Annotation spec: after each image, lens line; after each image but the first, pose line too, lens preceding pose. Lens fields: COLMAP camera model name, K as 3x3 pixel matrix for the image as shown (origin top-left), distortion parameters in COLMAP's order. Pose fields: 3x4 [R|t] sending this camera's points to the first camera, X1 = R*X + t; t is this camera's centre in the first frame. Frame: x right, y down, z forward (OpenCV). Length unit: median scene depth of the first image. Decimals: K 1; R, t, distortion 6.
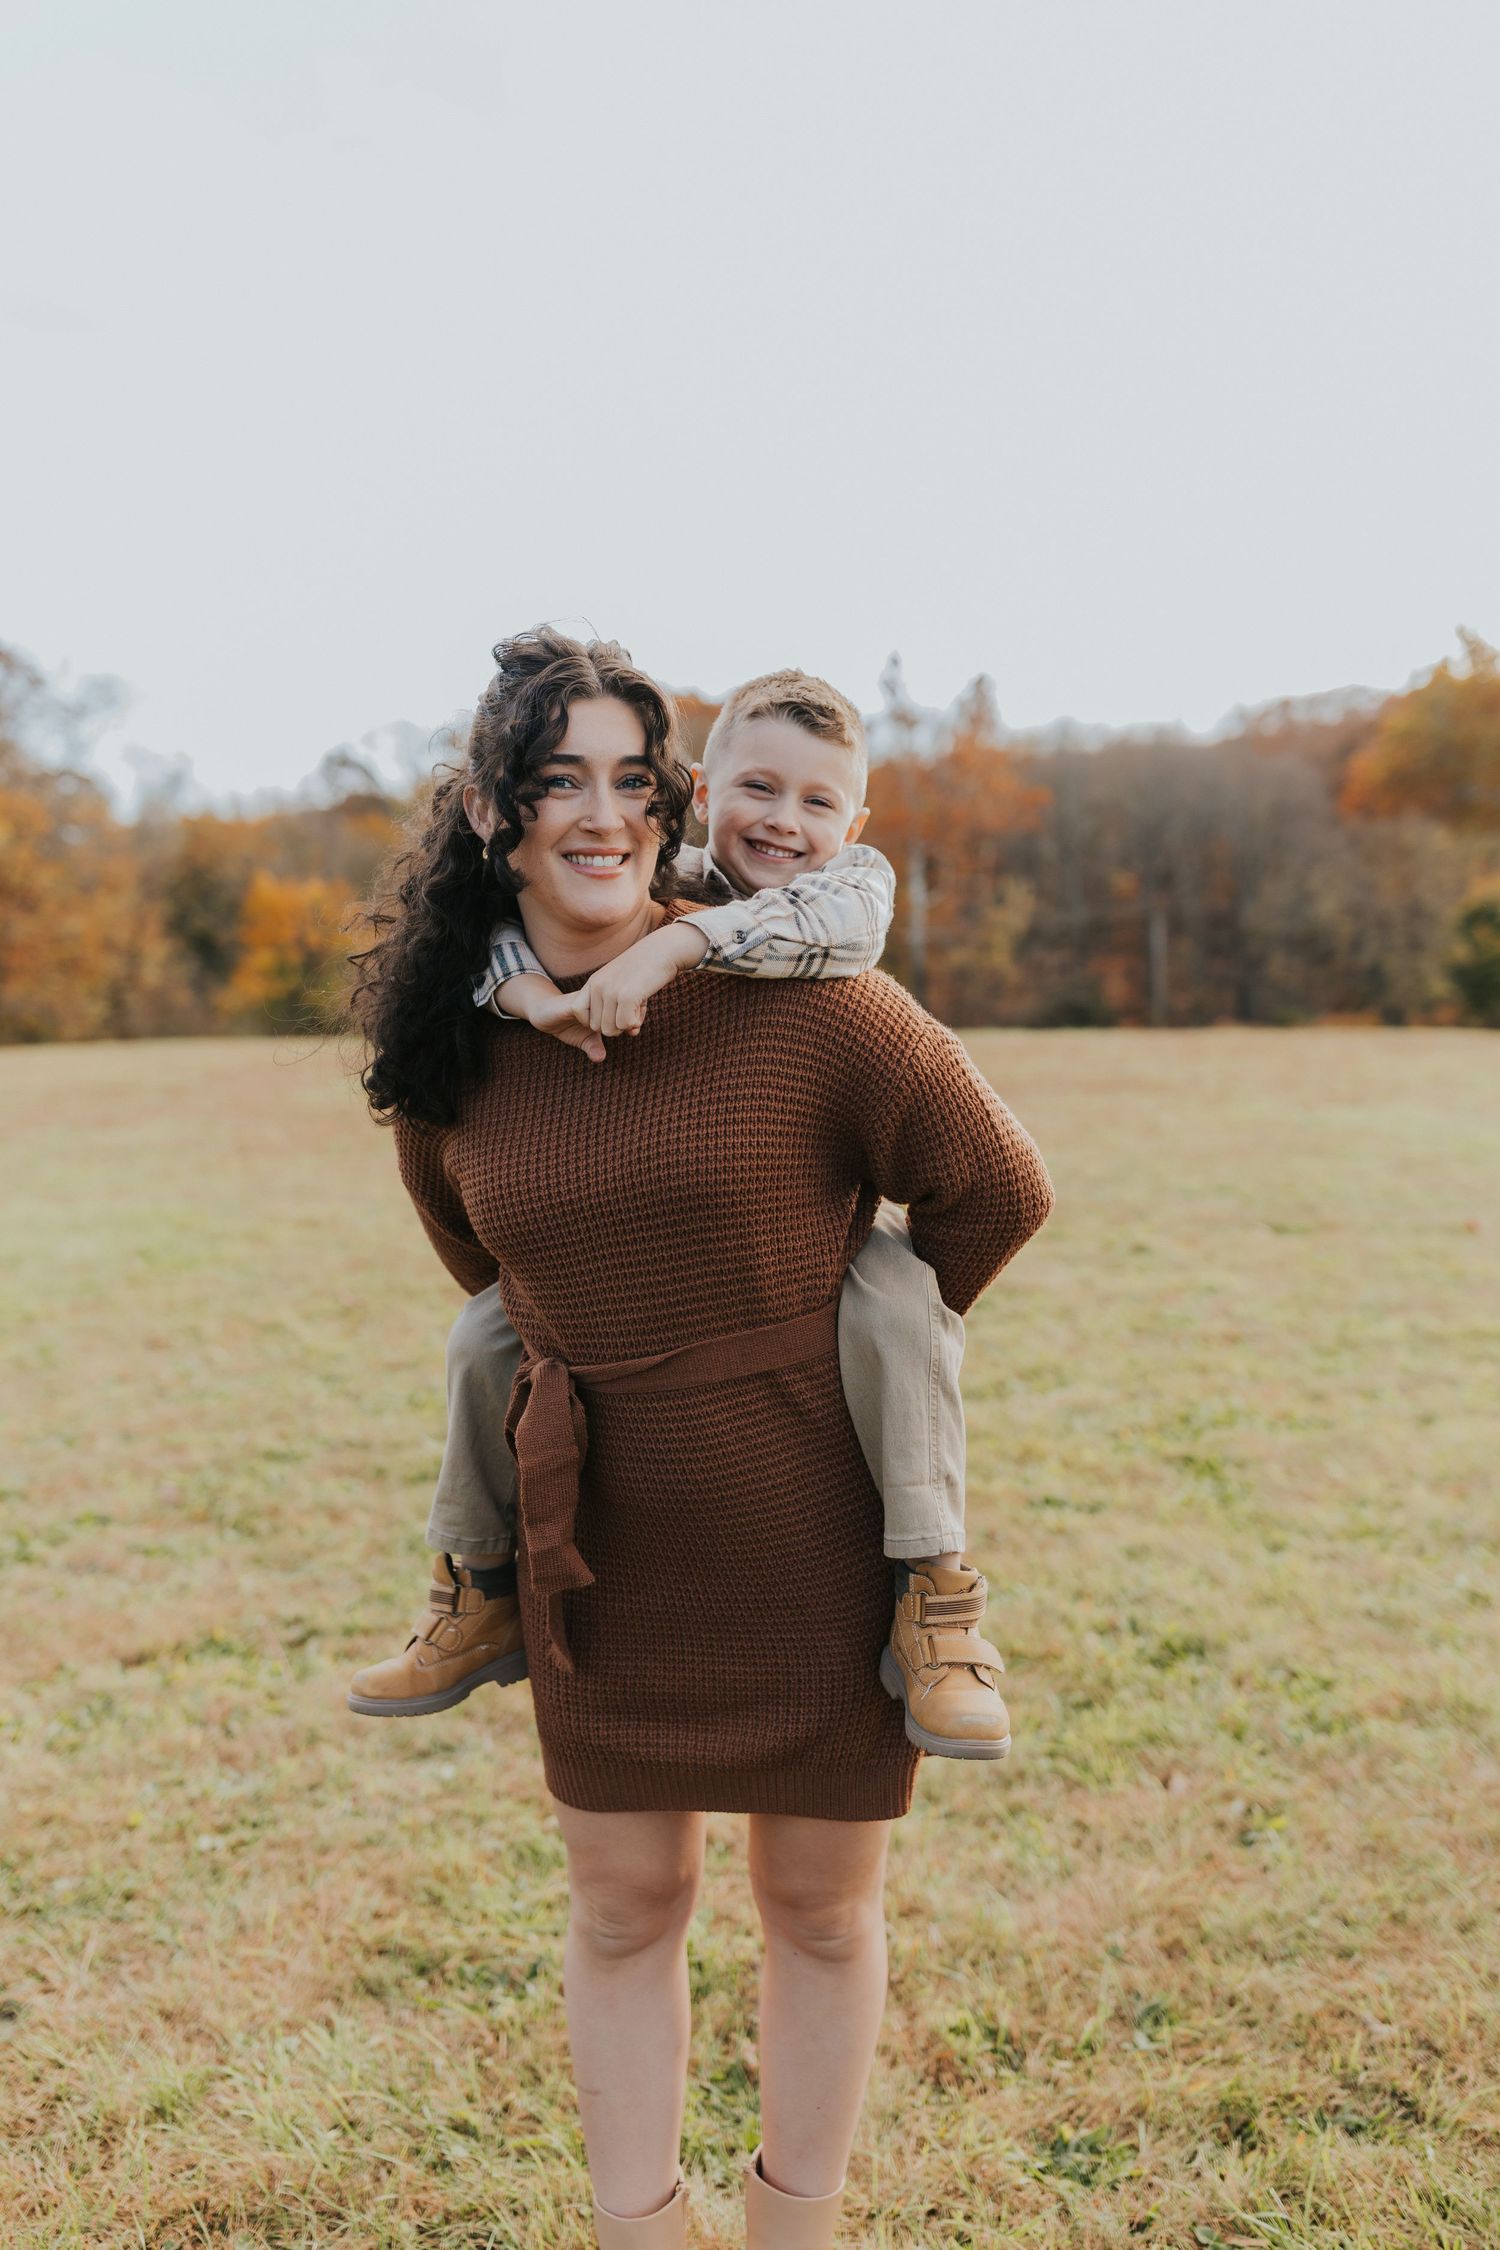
lens RADIAL K [[2330.5, 0, 736.0], [0, 2330.5, 1123.4], [0, 0, 1]] dist [0.023556, 0.000000]
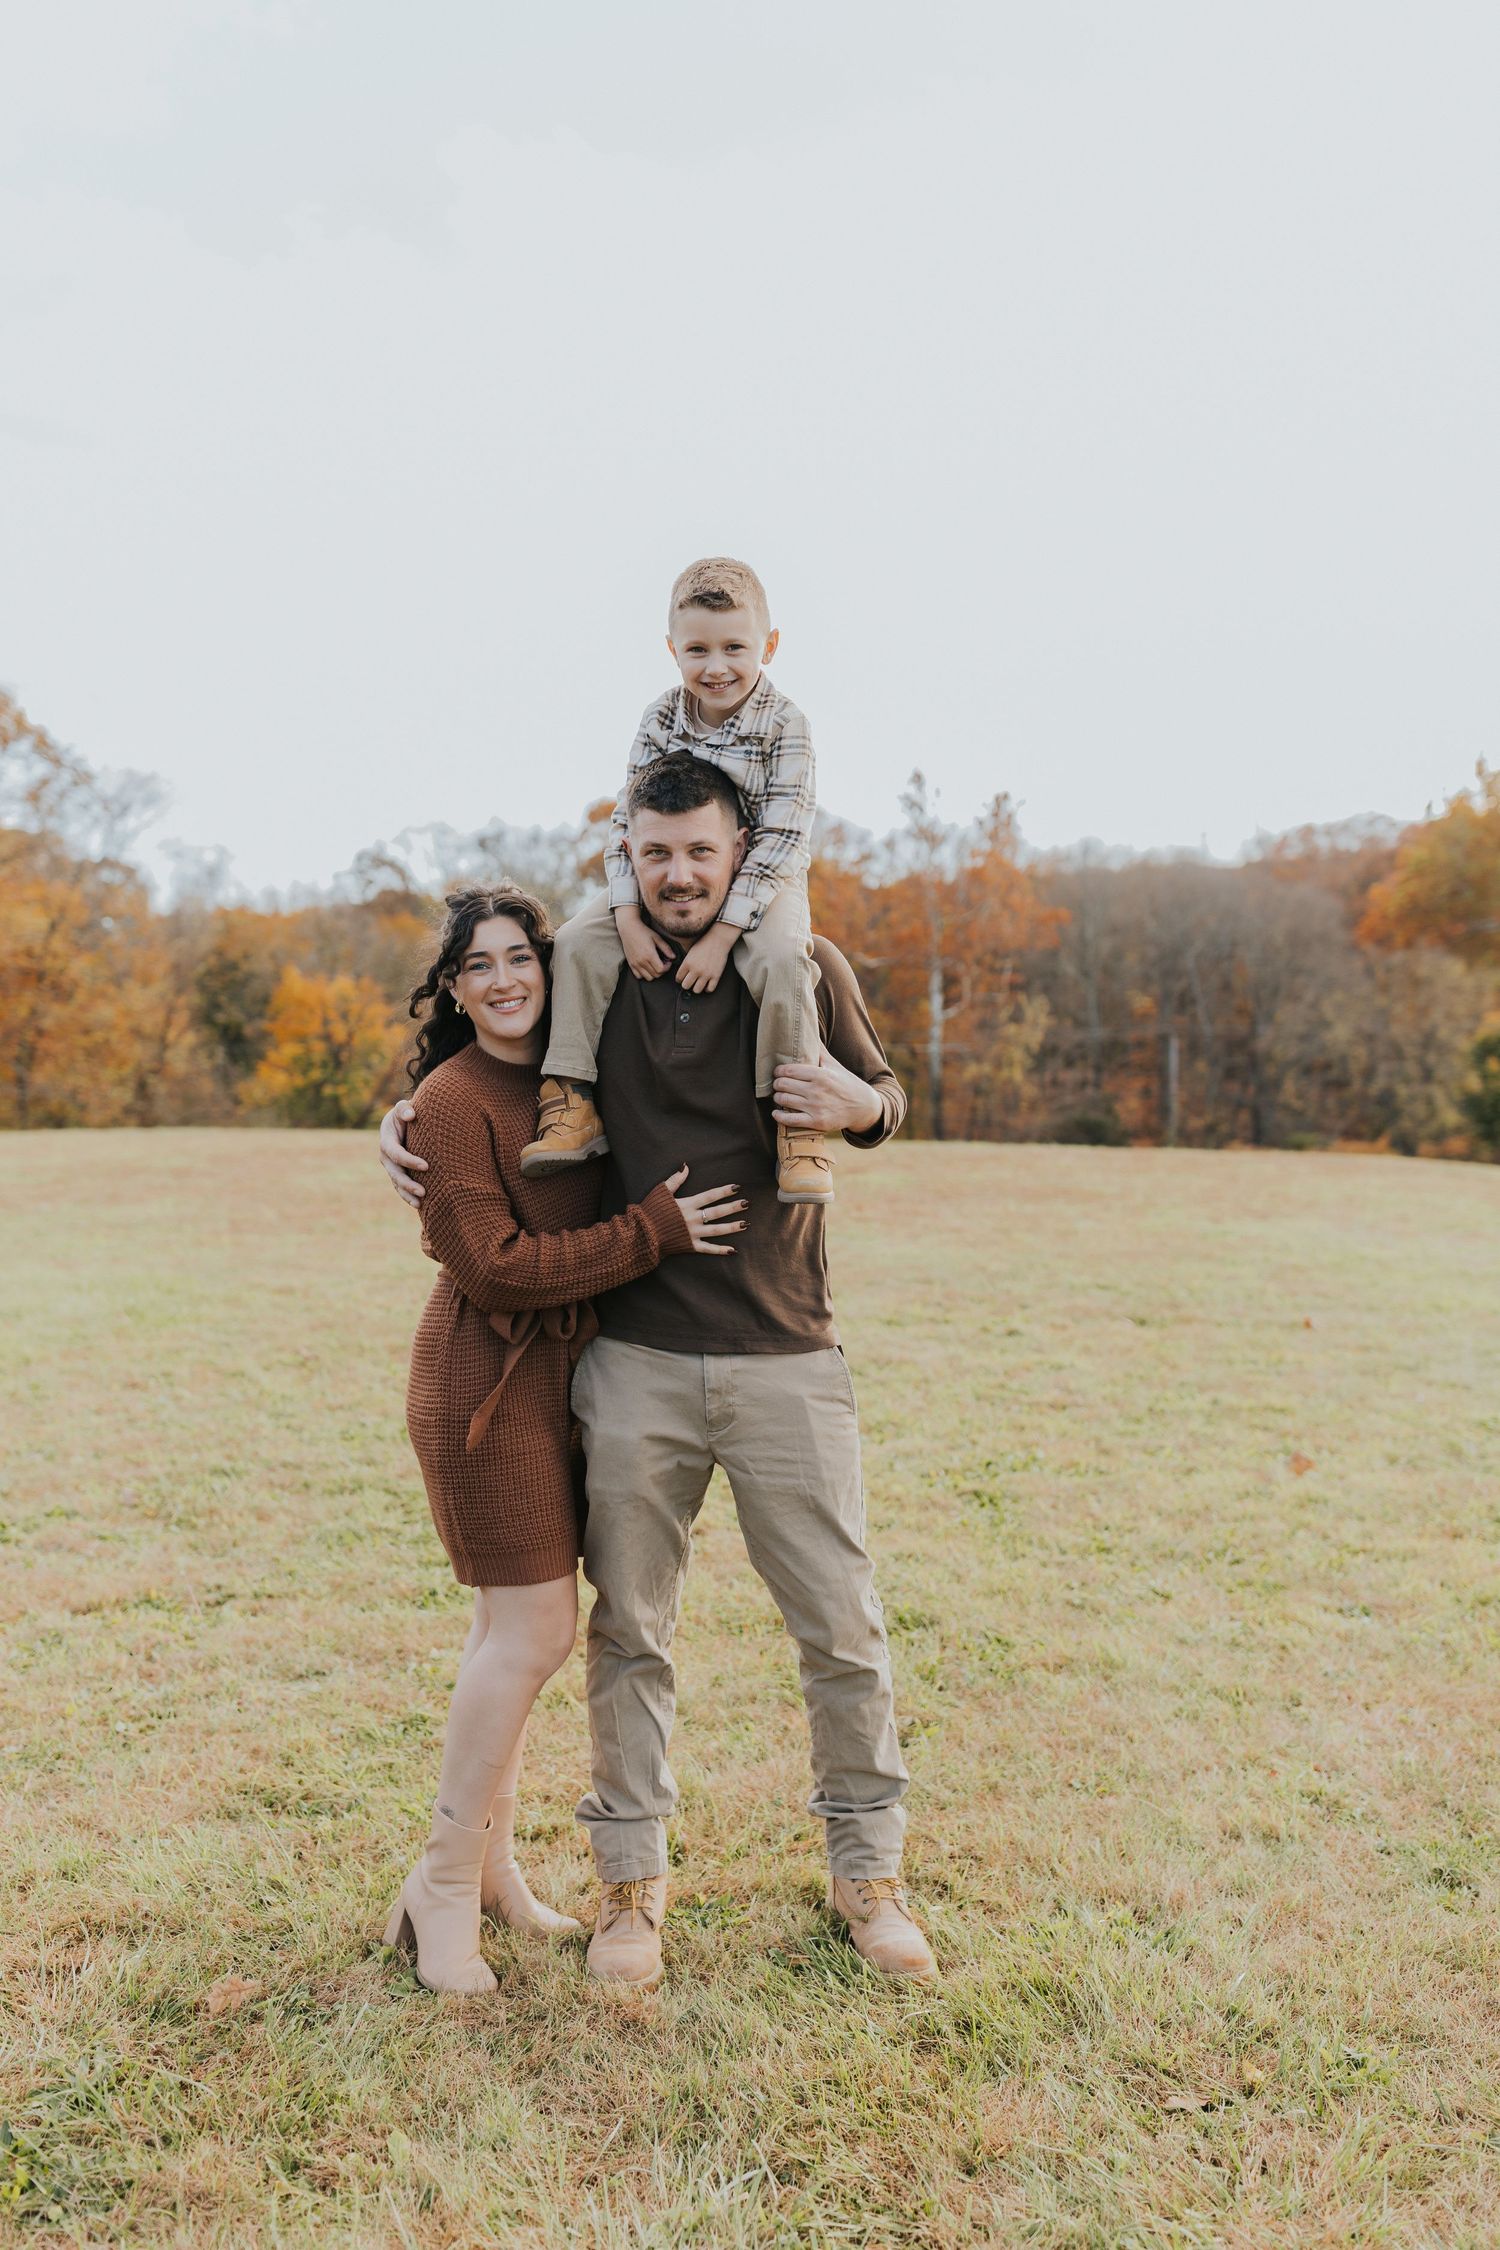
lens RADIAL K [[2330.5, 0, 717.1], [0, 2330.5, 1149.4], [0, 0, 1]] dist [0.023556, 0.000000]
pose [[0.999319, 0.032144, -0.018143, 0.059622], [-0.032753, 0.998873, -0.034341, 0.010416], [0.017019, 0.034912, 0.999245, -0.154849]]
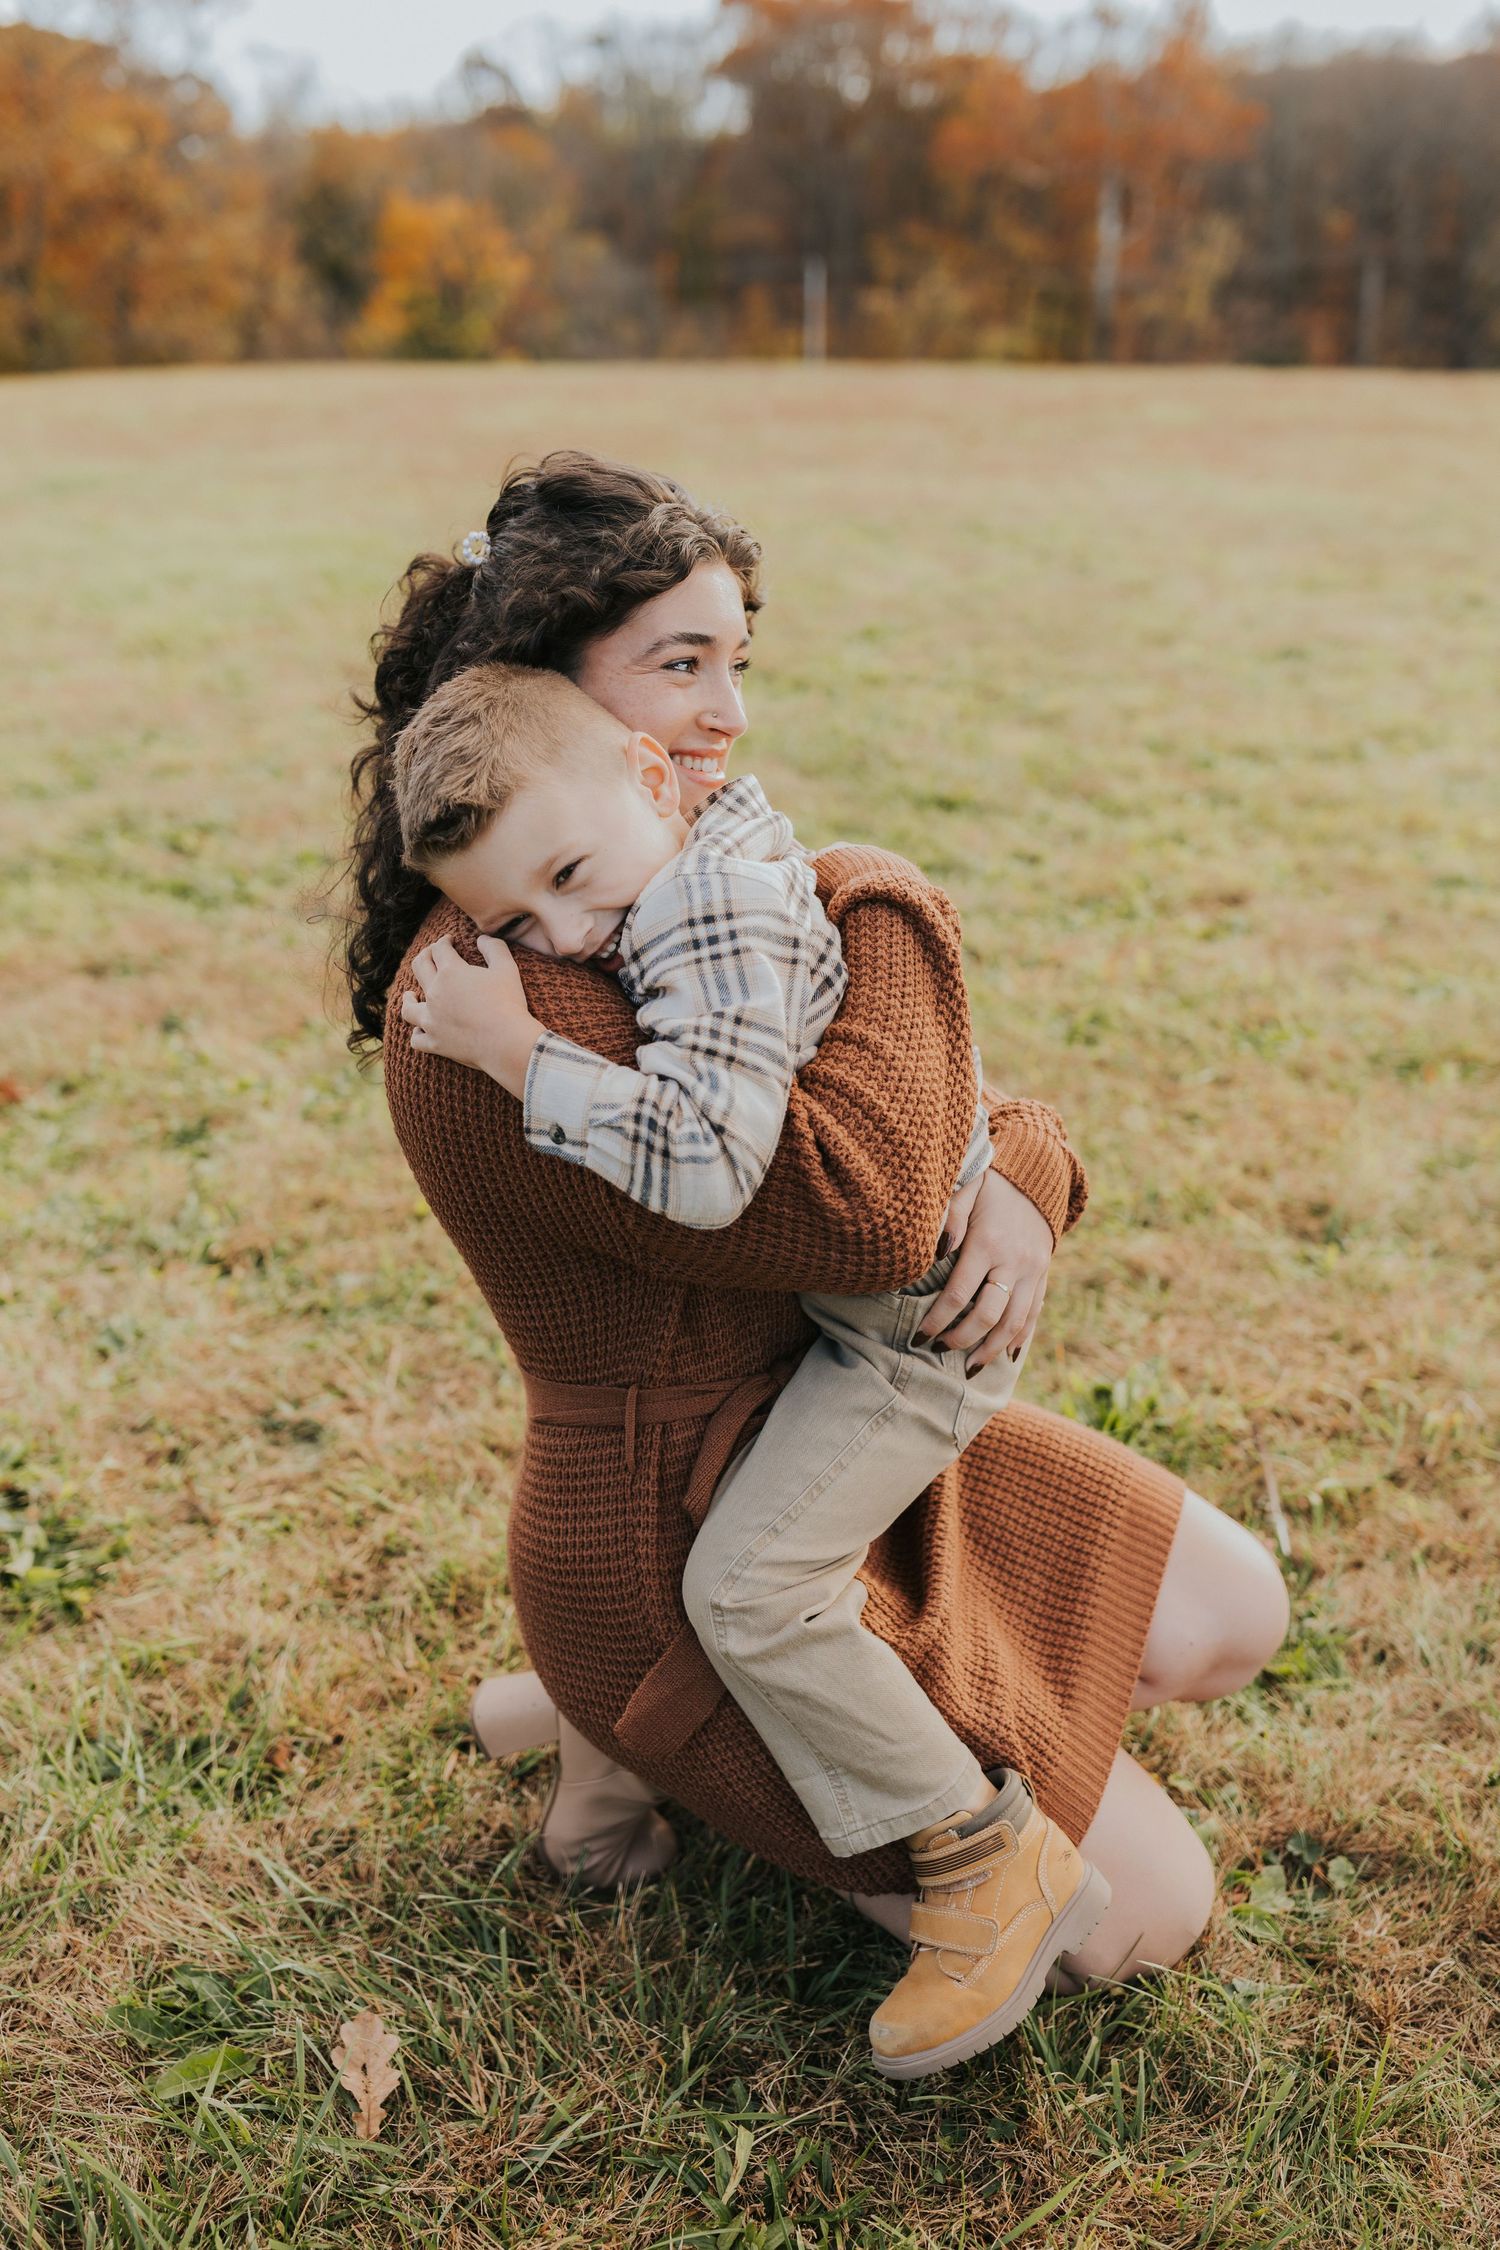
lens RADIAL K [[2330.5, 0, 717.8], [0, 2330.5, 1185.7], [0, 0, 1]] dist [0.023556, 0.000000]
pose [[0.997142, 0.047315, -0.058893, -0.053893], [-0.028539, 0.957730, 0.286250, 0.025612], [0.069948, -0.283751, 0.956343, 0.111260]]
